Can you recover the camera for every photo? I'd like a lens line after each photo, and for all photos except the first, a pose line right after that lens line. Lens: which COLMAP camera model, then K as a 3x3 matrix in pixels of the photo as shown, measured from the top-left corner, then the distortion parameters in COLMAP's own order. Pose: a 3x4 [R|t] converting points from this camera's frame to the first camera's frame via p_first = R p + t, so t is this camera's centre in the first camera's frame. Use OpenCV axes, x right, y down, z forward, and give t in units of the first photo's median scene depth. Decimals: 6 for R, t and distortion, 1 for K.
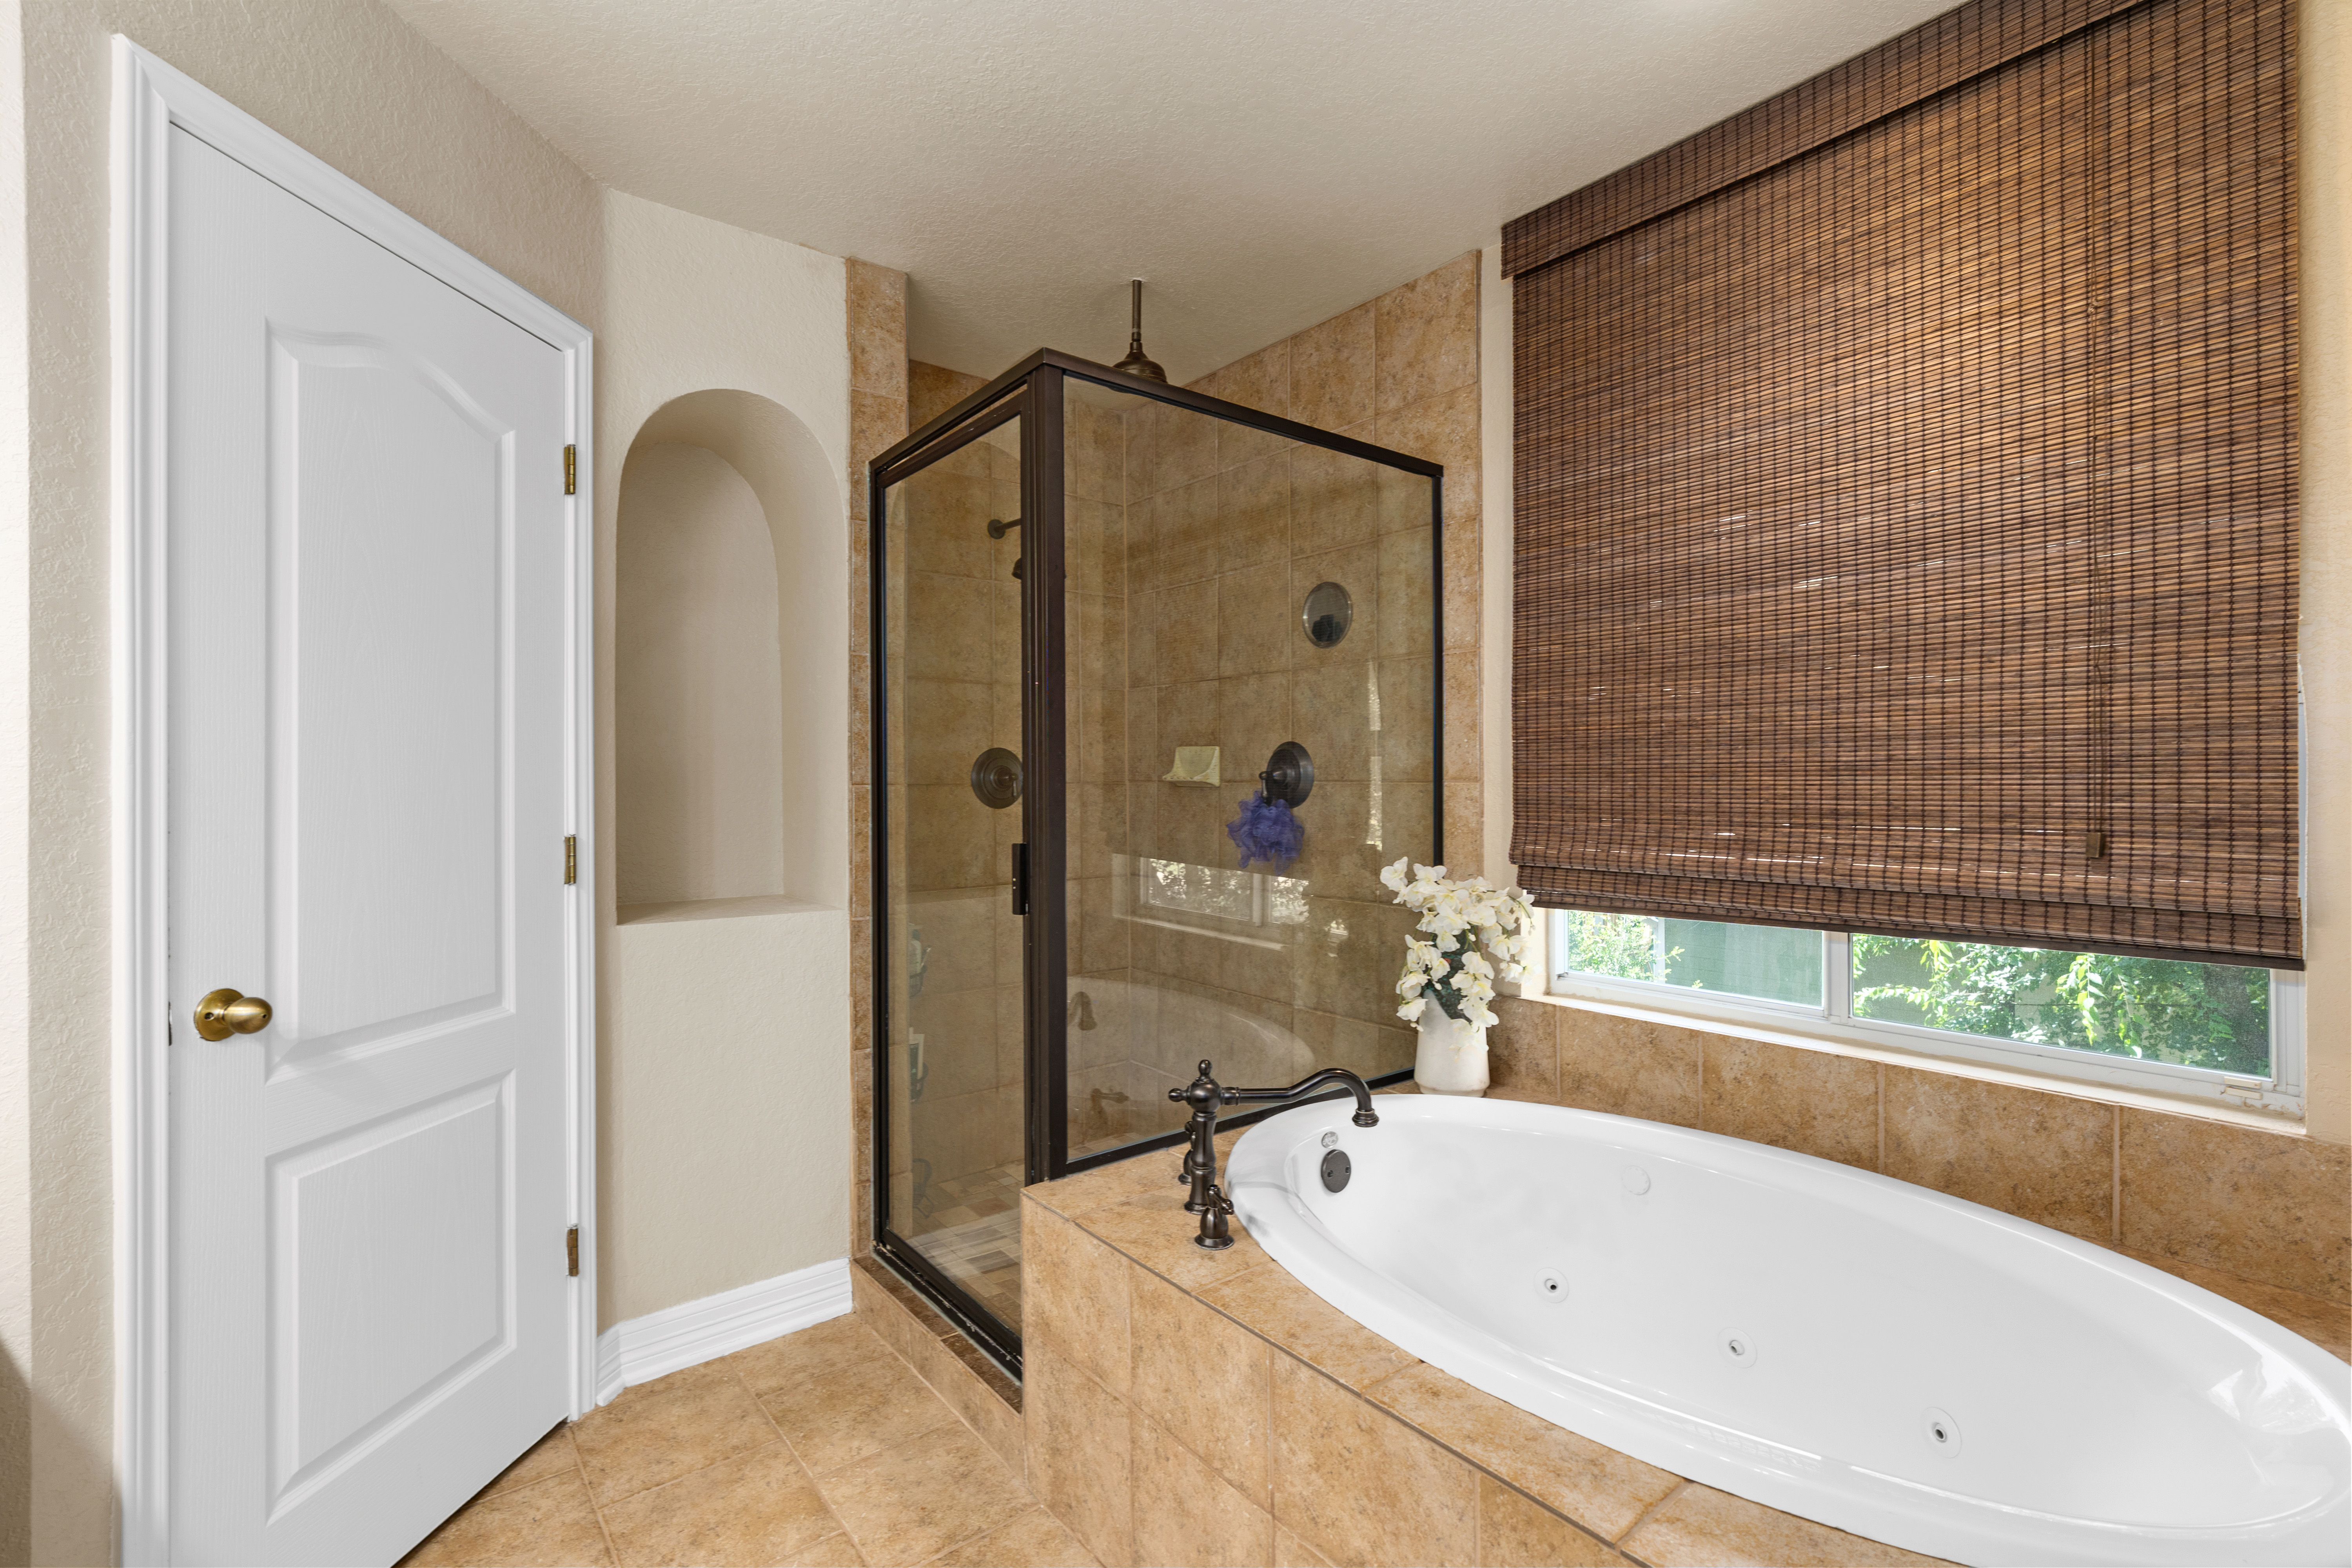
lens RADIAL K [[1063.3, 0, 1177.5], [0, 1063.3, 779.1], [0, 0, 1]] dist [-0.009541, 0.003144]
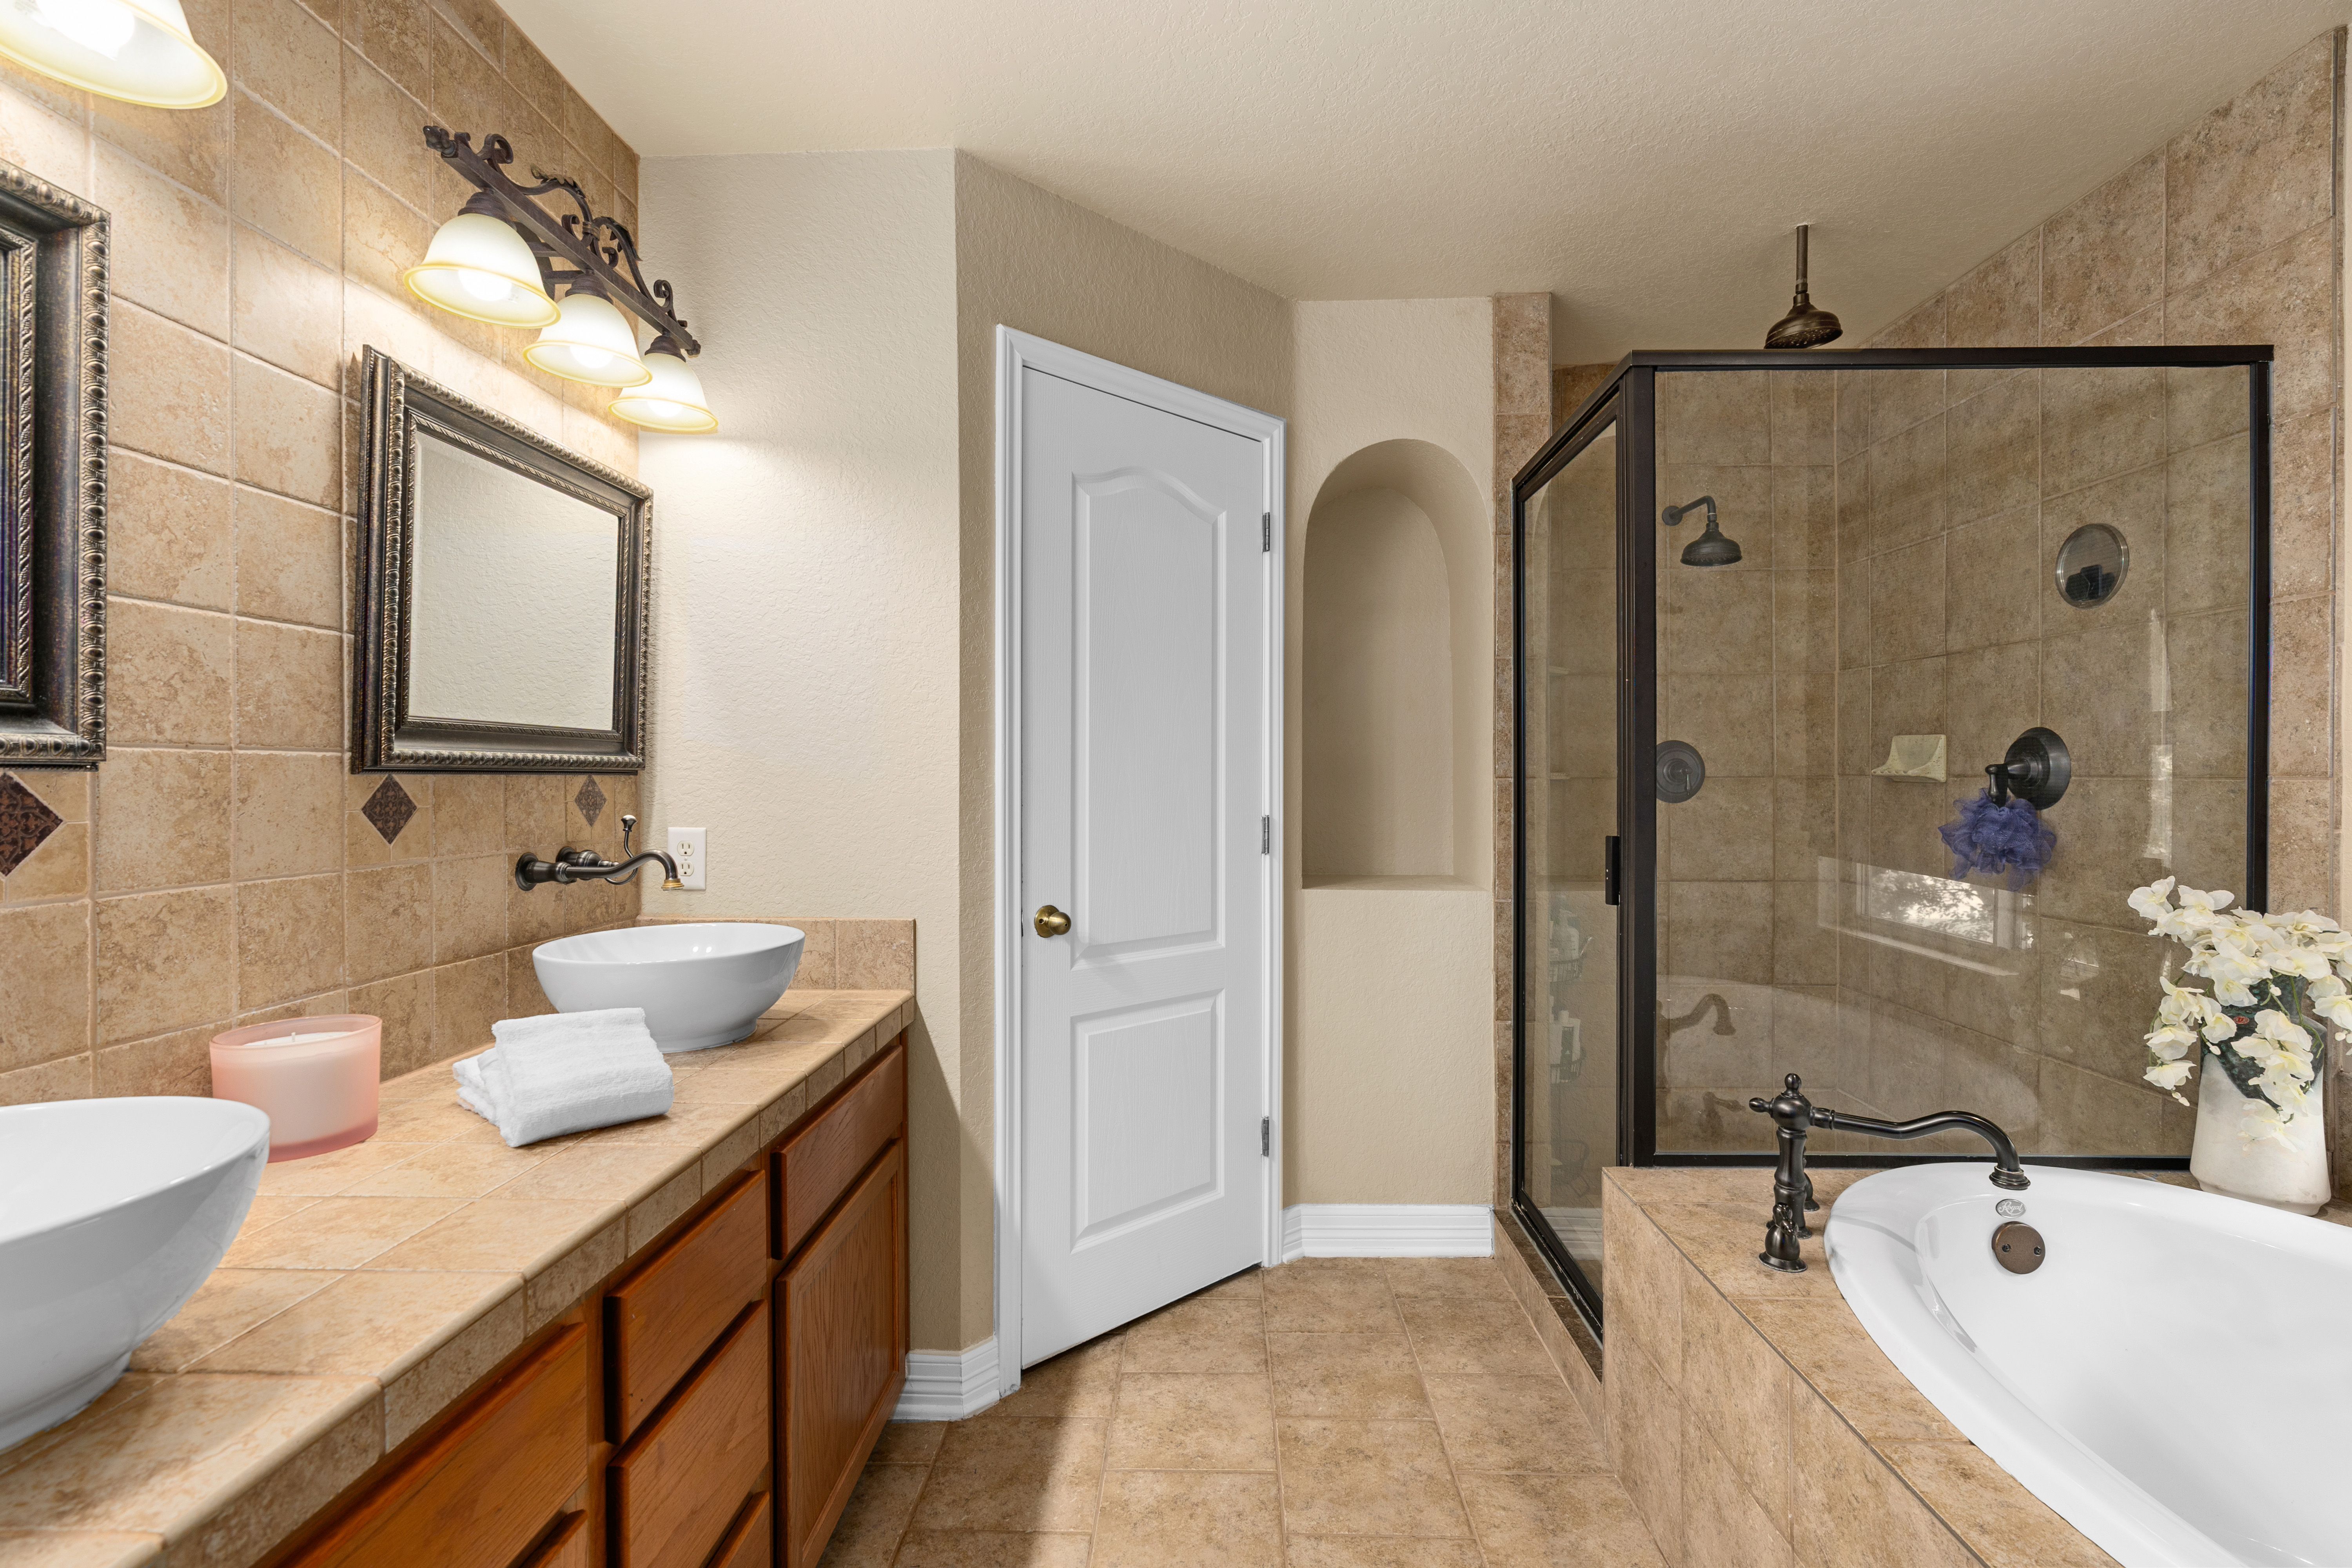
lens RADIAL K [[1063.3, 0, 1167.9], [0, 1063.3, 777.5], [0, 0, 1]] dist [-0.009541, 0.003144]
pose [[0.754025, 0.005736, -0.656821, 0.184186], [-0.001272, 0.999973, 0.007273, -0.002882], [0.656845, -0.004649, 0.754012, -0.054597]]
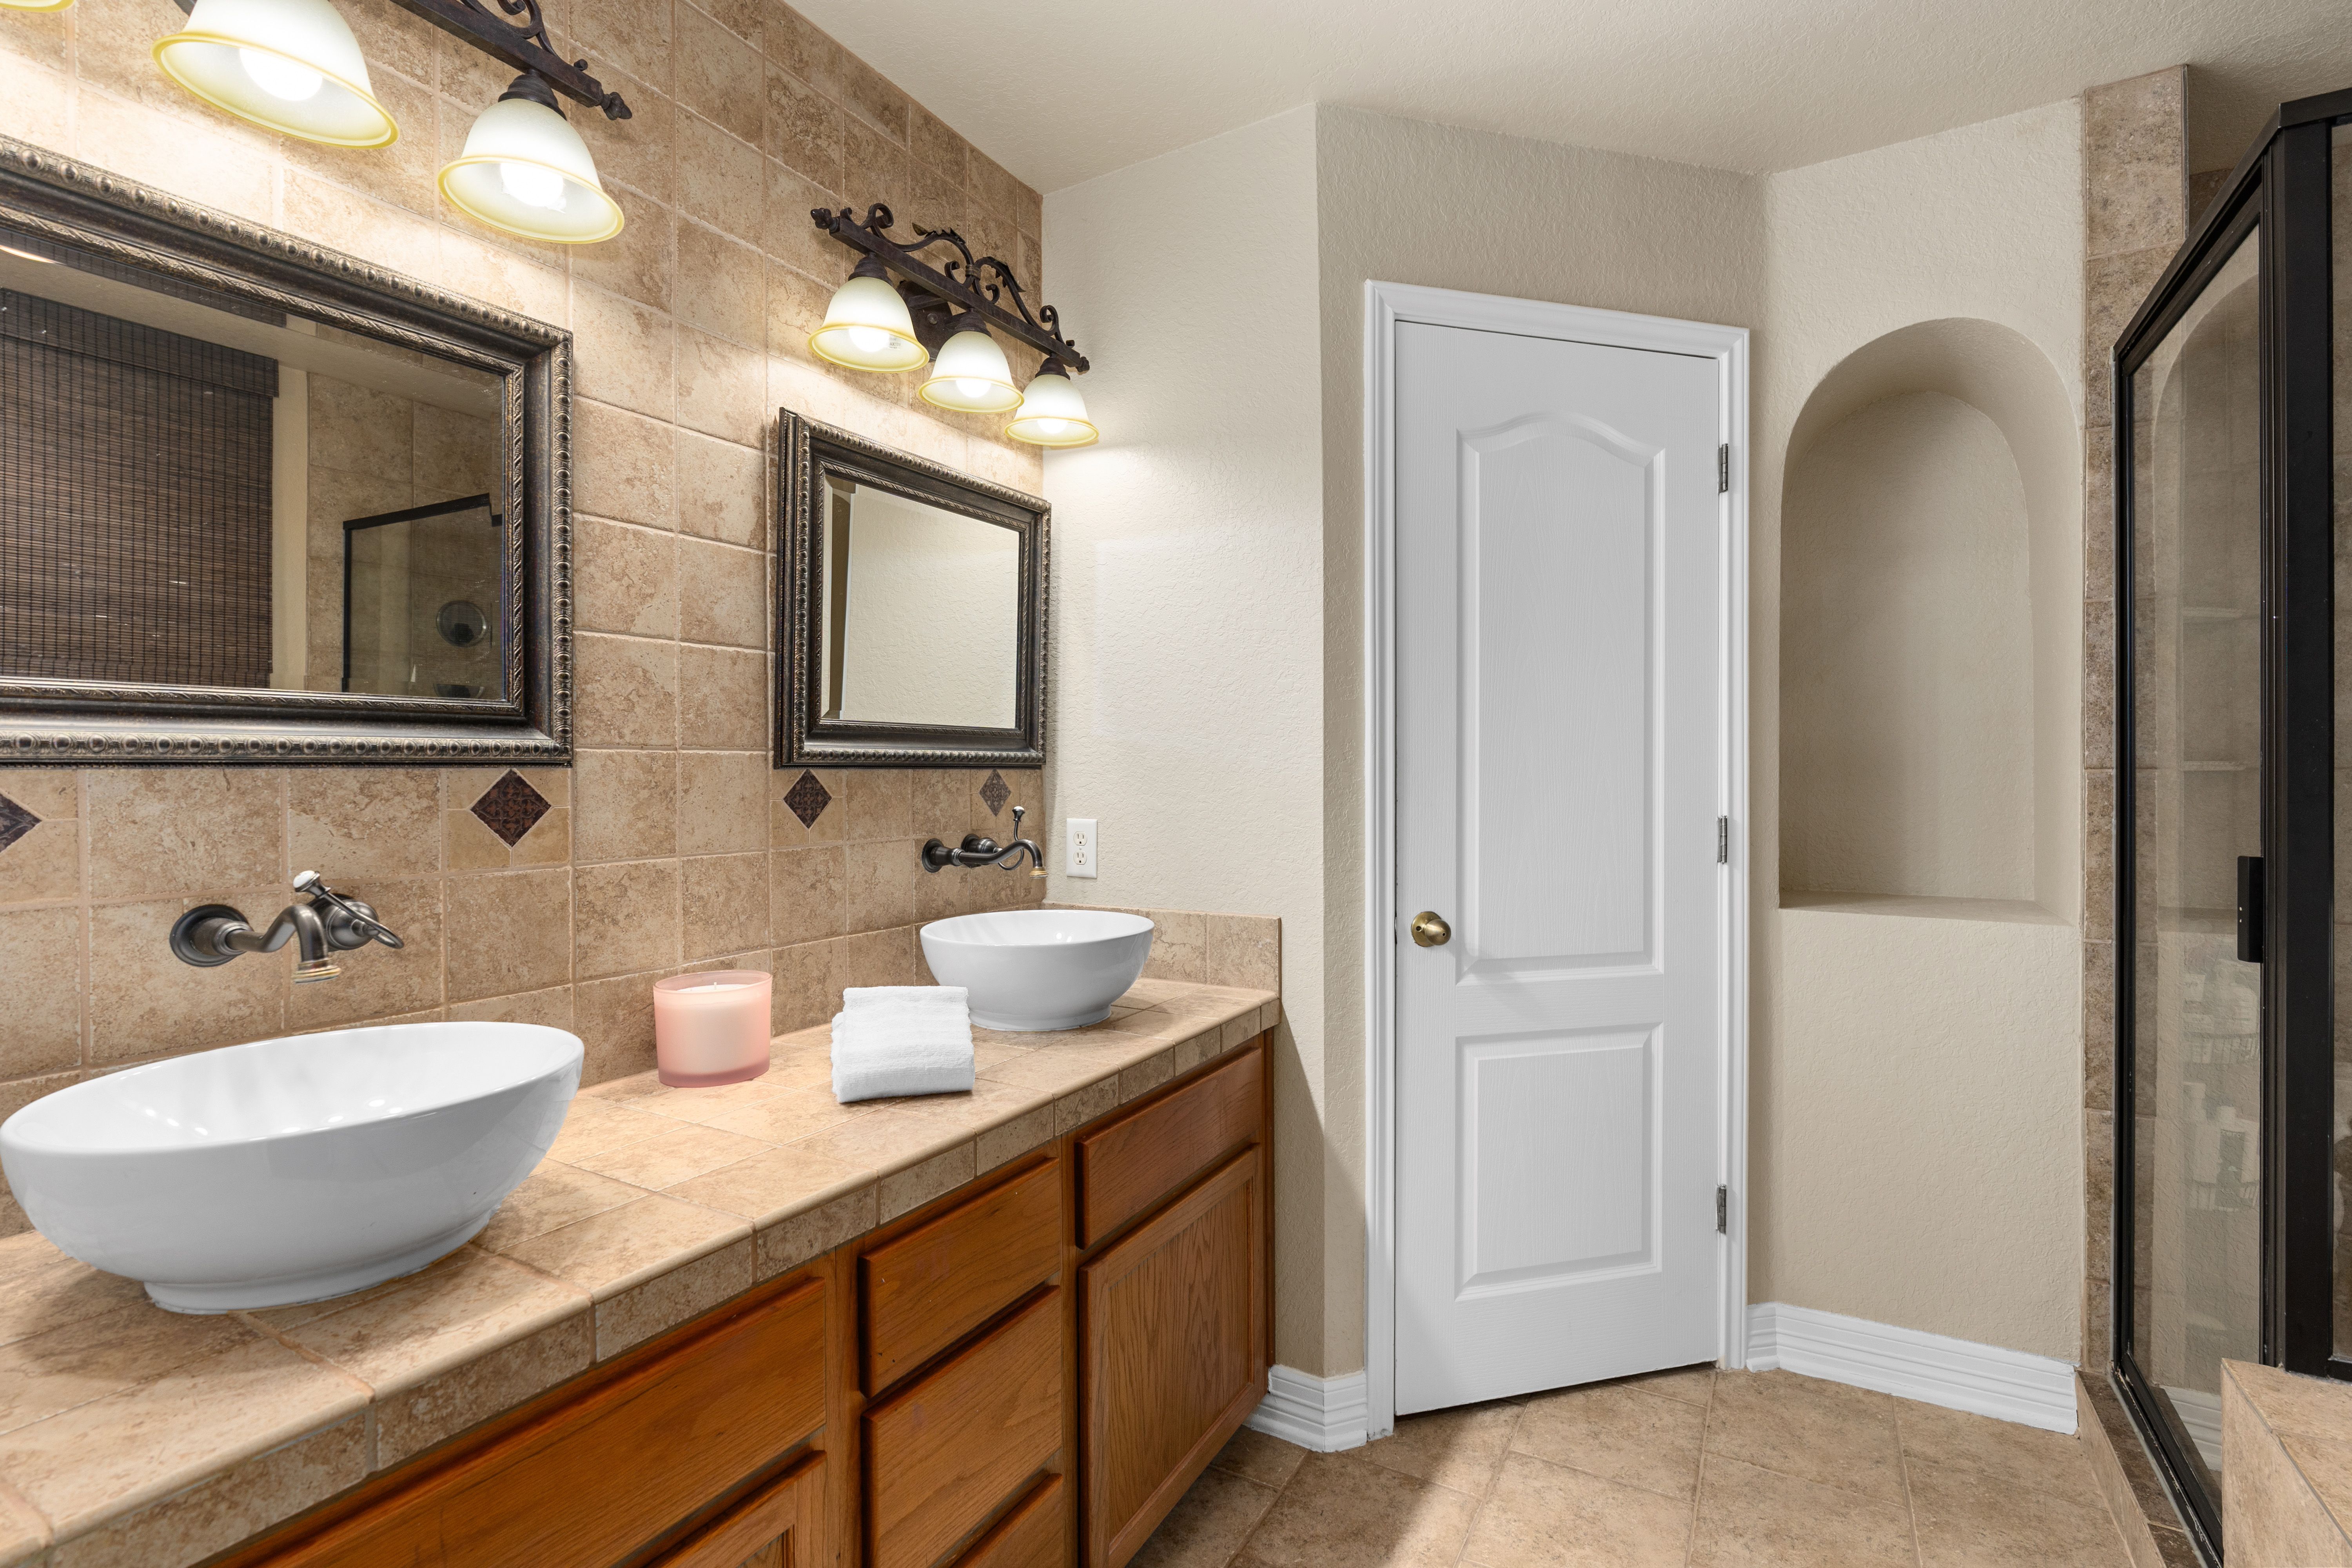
lens RADIAL K [[1063.3, 0, 1174.1], [0, 1063.3, 777.2], [0, 0, 1]] dist [-0.009541, 0.003144]
pose [[0.356919, 0.007896, -0.934102, 0.212507], [0.005611, 0.999928, 0.010597, -0.000303], [0.934118, -0.009024, 0.356849, 0.111080]]
